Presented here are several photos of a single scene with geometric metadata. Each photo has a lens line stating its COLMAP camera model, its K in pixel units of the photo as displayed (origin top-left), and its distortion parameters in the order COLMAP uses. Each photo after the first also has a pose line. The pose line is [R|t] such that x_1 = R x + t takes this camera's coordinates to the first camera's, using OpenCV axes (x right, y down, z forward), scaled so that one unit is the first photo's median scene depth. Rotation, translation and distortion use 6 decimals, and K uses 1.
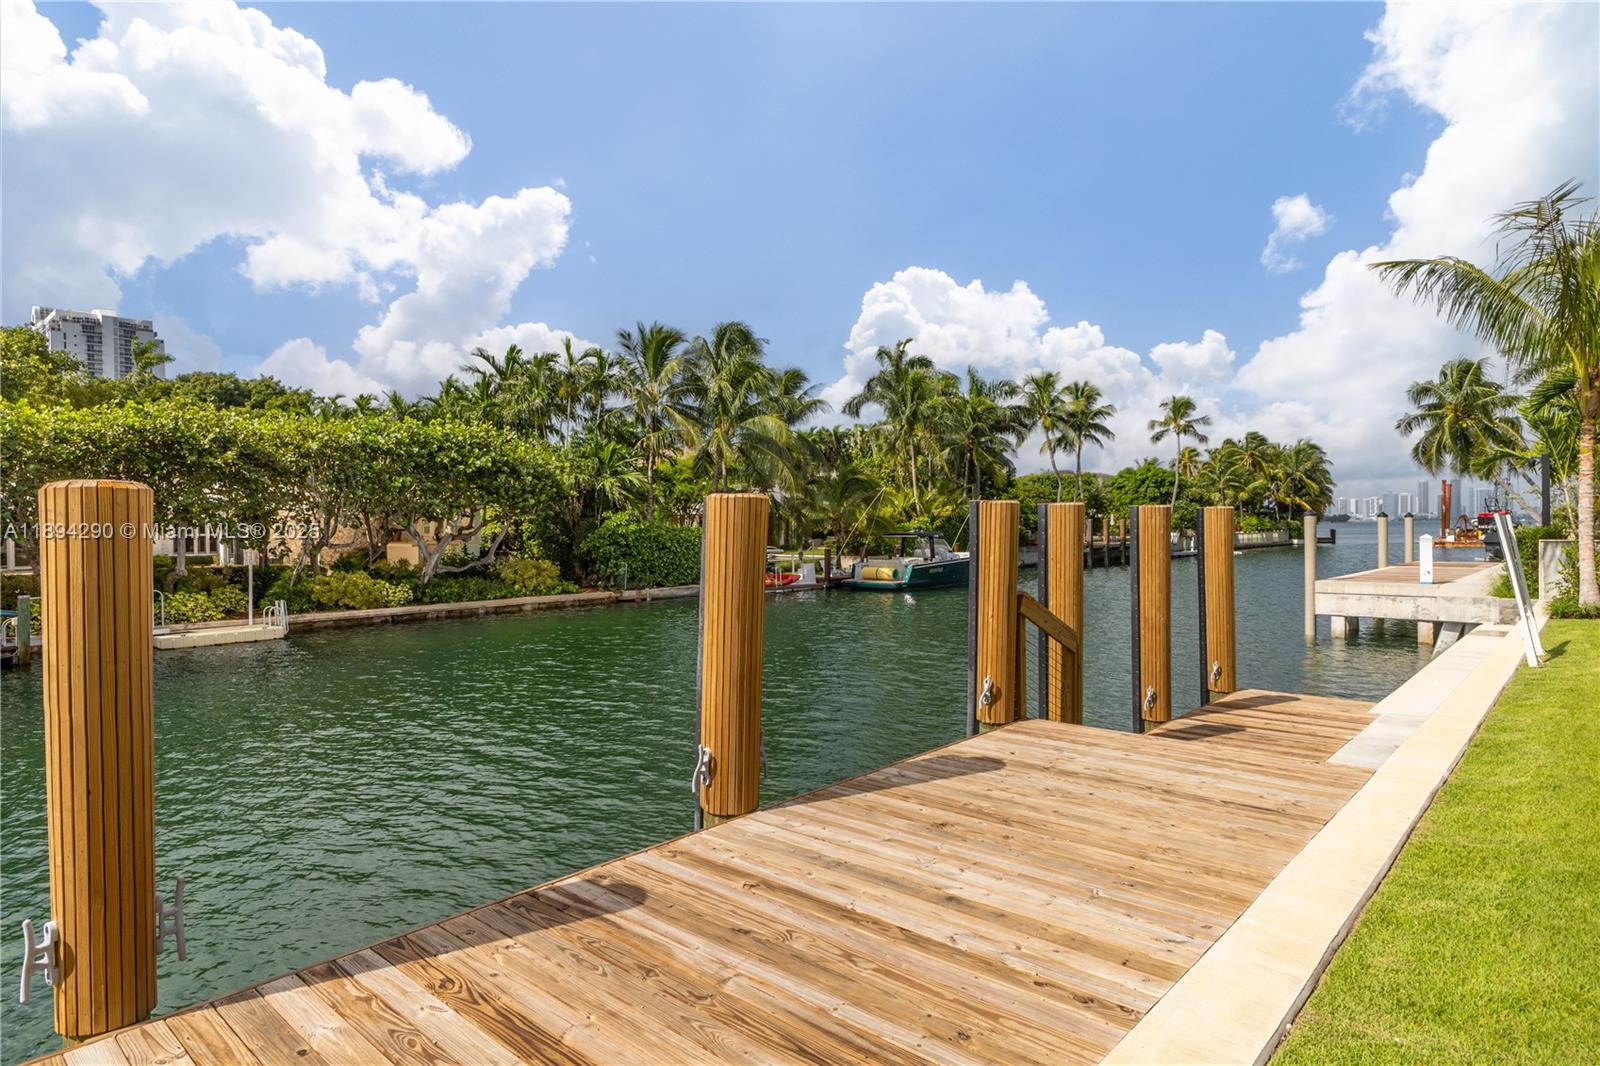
lens RADIAL K [[893.9, 0, 806.7], [0, 893.9, 527.5], [0, 0, 1]] dist [0.012381, -0.005885]
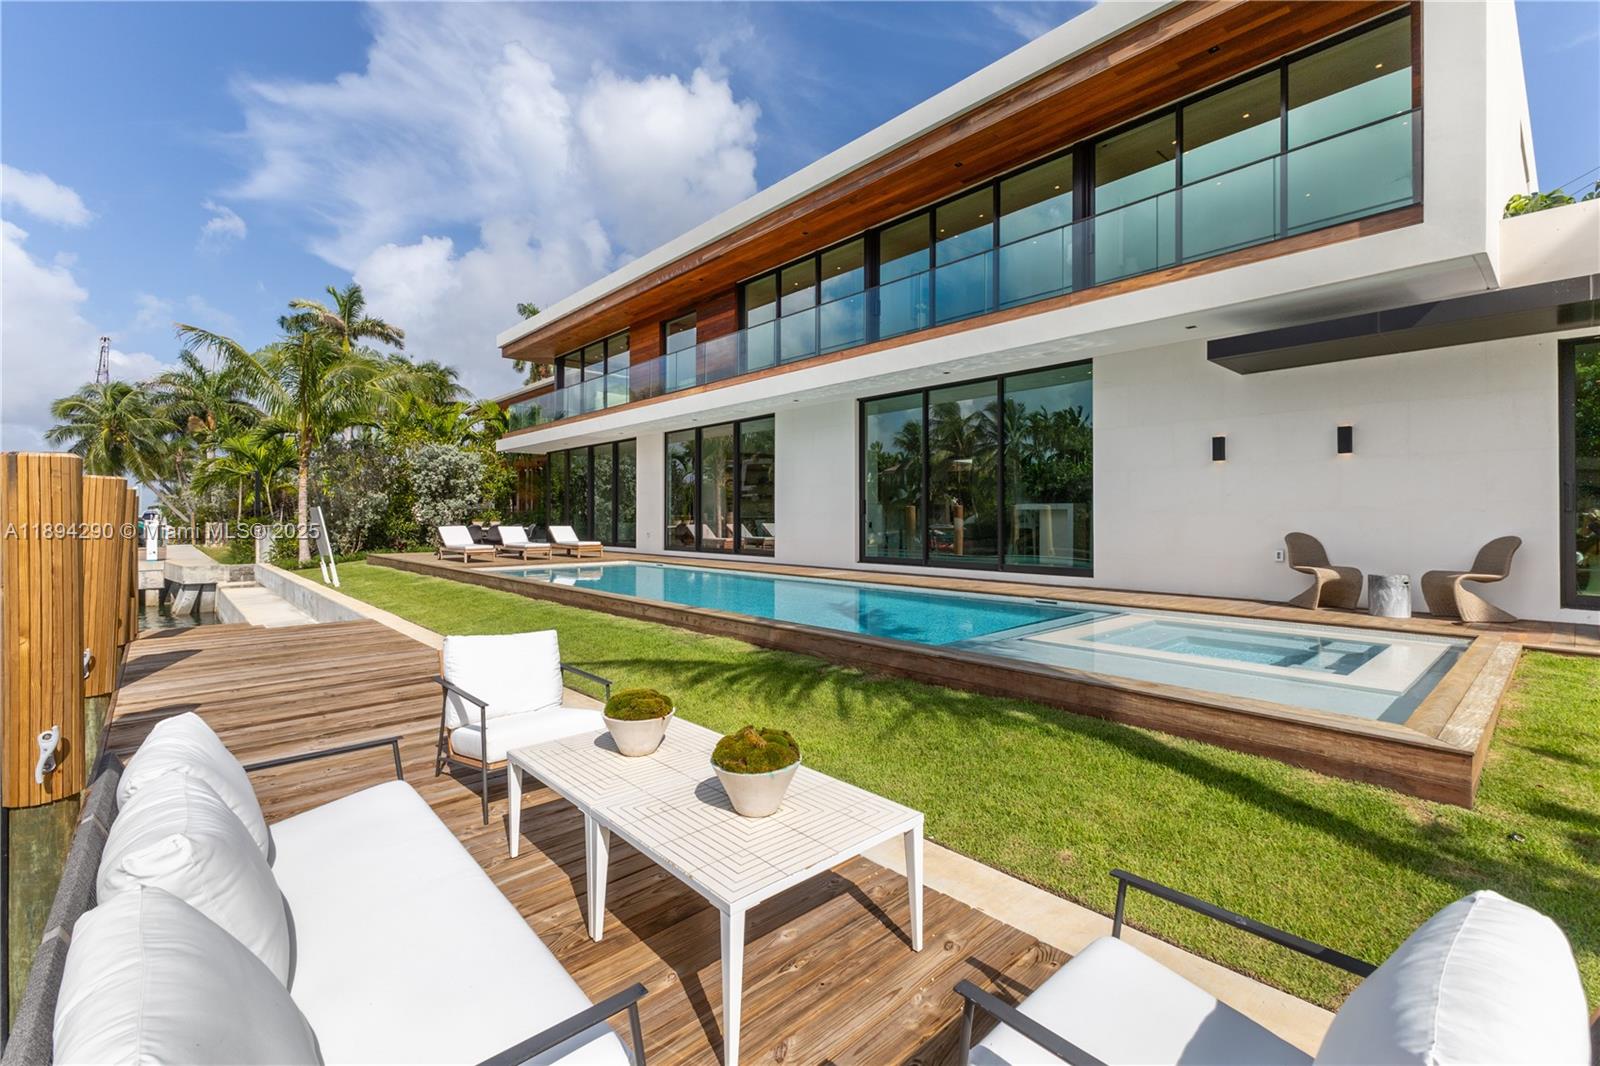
lens RADIAL K [[700.6, 0, 805.2], [0, 700.6, 501.9], [0, 0, 1]] dist [0.010341, 0.000245]
pose [[0.095270, 0.029561, 0.995012, -0.154392], [0.003815, 0.999541, -0.030061, 0.005960], [-0.995444, 0.006660, 0.095113, -0.035829]]
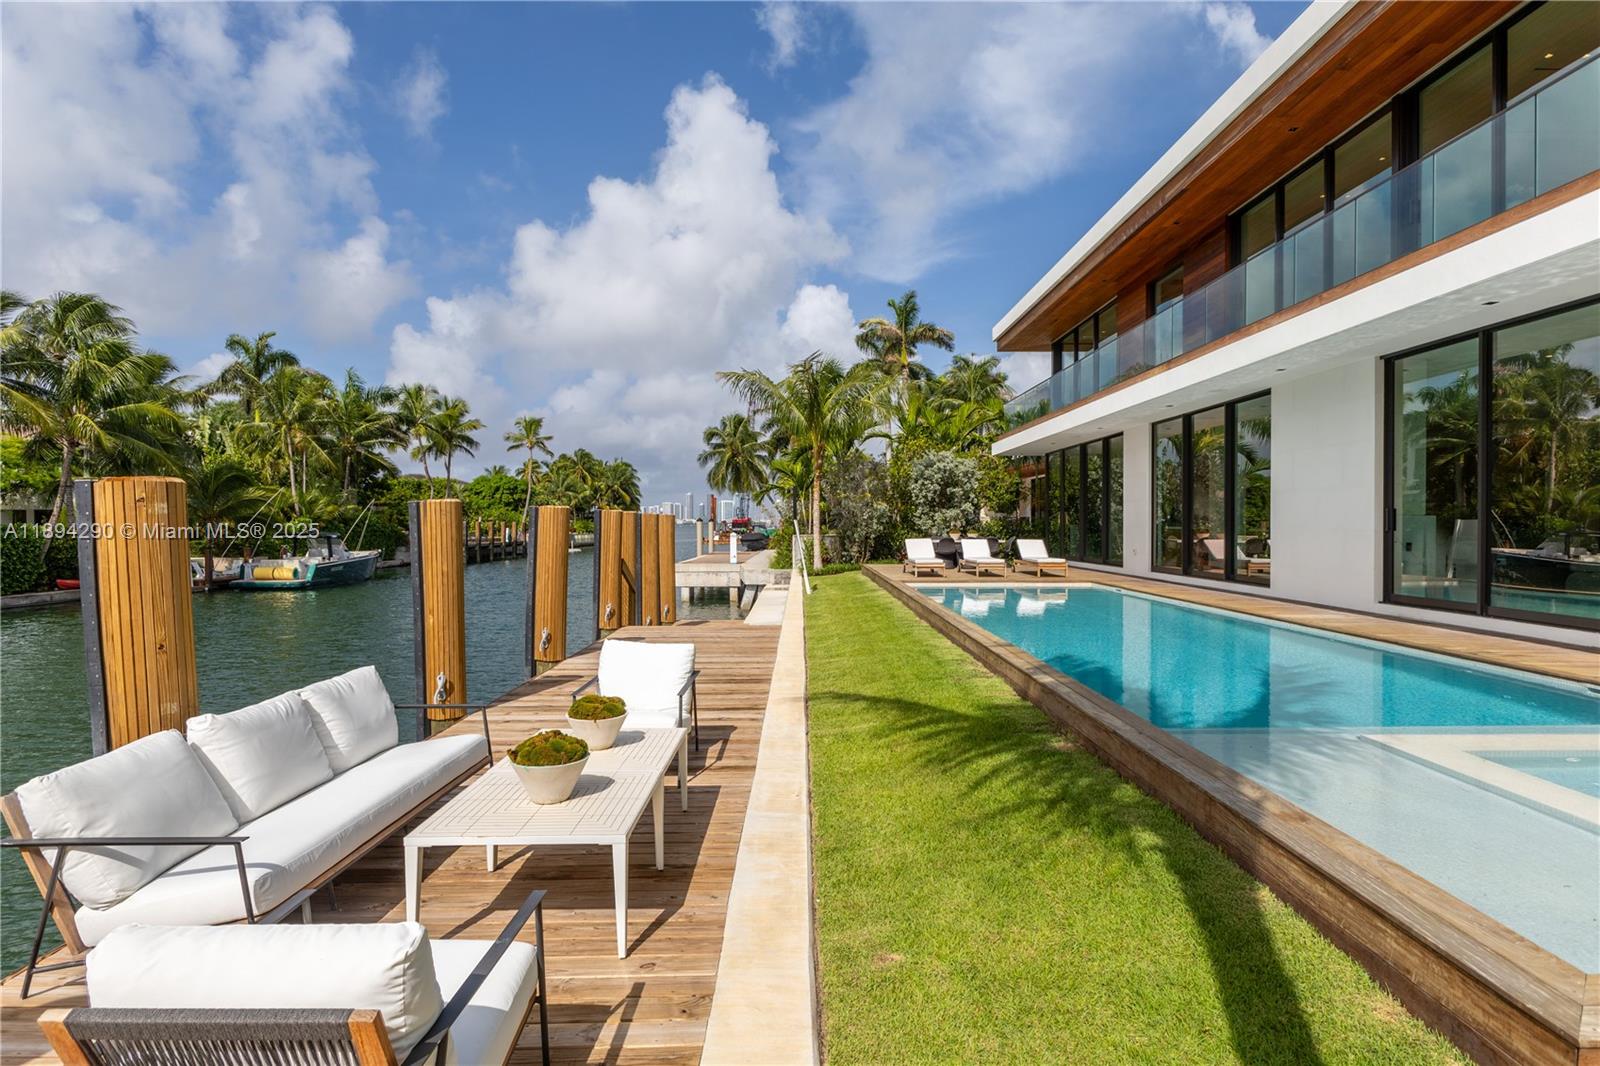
lens RADIAL K [[843.7, 0, 809.5], [0, 843.7, 528.9], [0, 0, 1]] dist [-0.003524, -0.000446]
pose [[0.735876, 0.004284, 0.677103, -0.131995], [-0.003480, 0.999991, -0.002545, 0.002430], [-0.677107, -0.000484, 0.735884, -0.112252]]
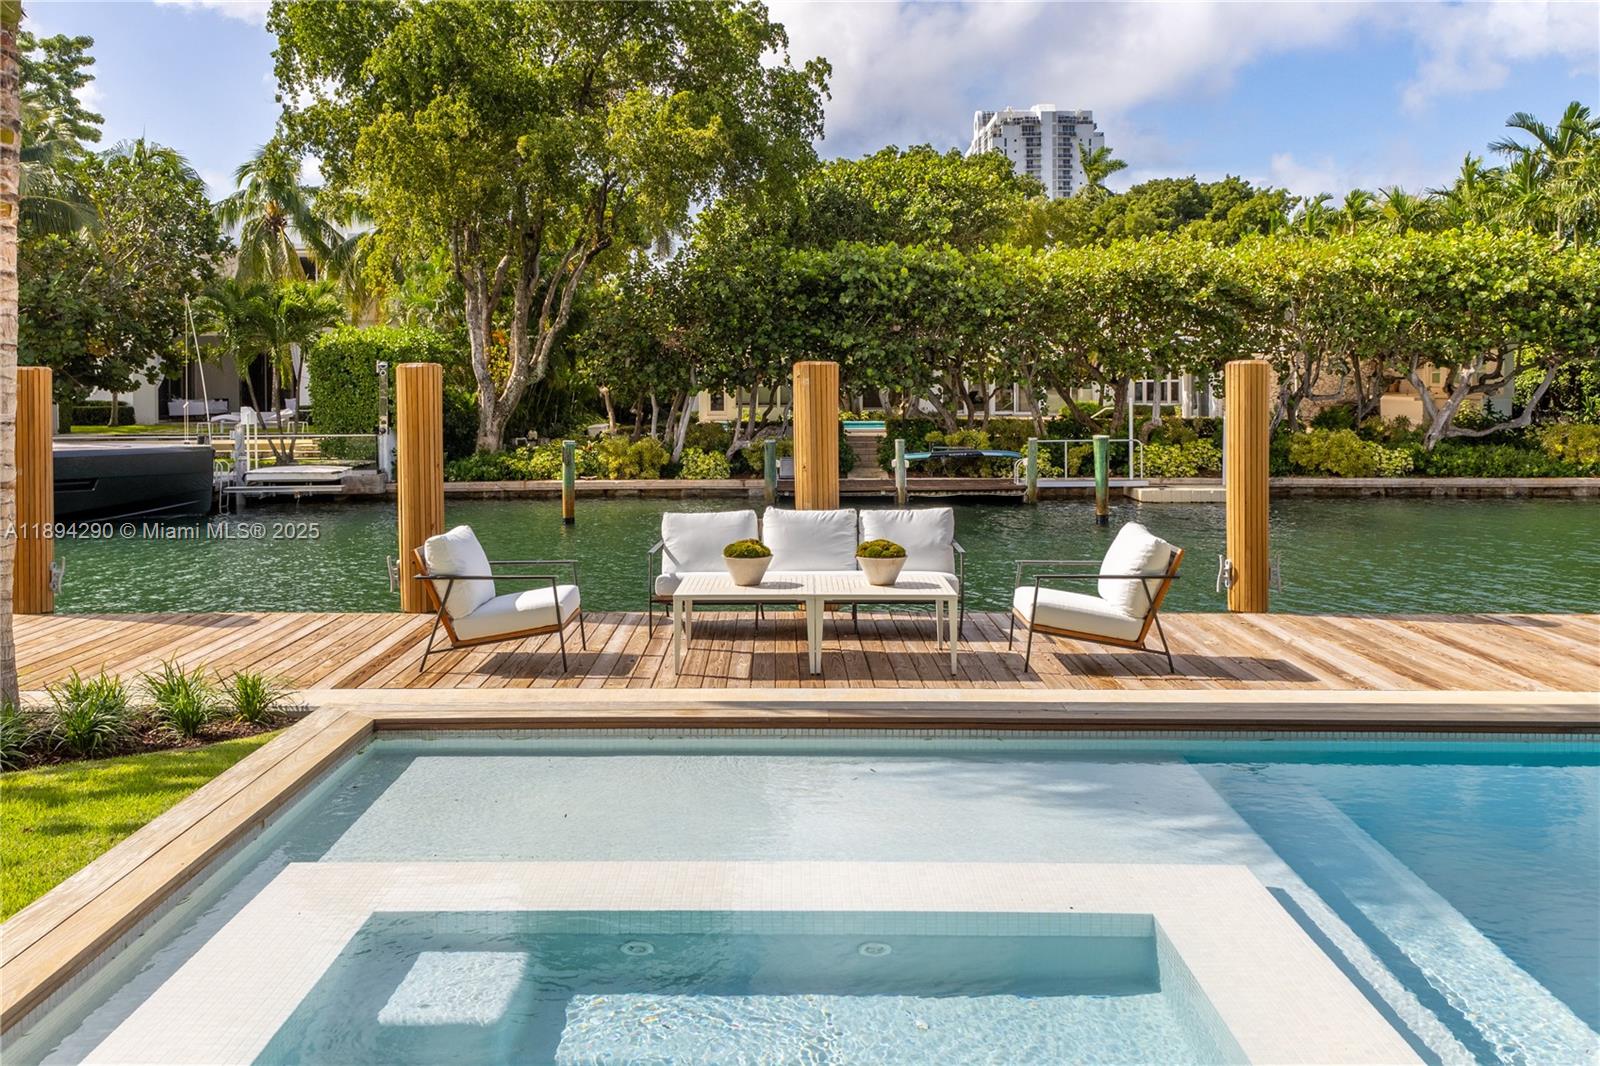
lens RADIAL K [[1376.9, 0, 744.1], [0, 1376.9, 402.3], [0, 0, 1]] dist [0.016260, -0.015662]
pose [[0.644750, 0.024498, -0.764001, 0.077050], [-0.007668, 0.999643, 0.025583, -0.002181], [0.764355, -0.010636, 0.644708, -0.164967]]
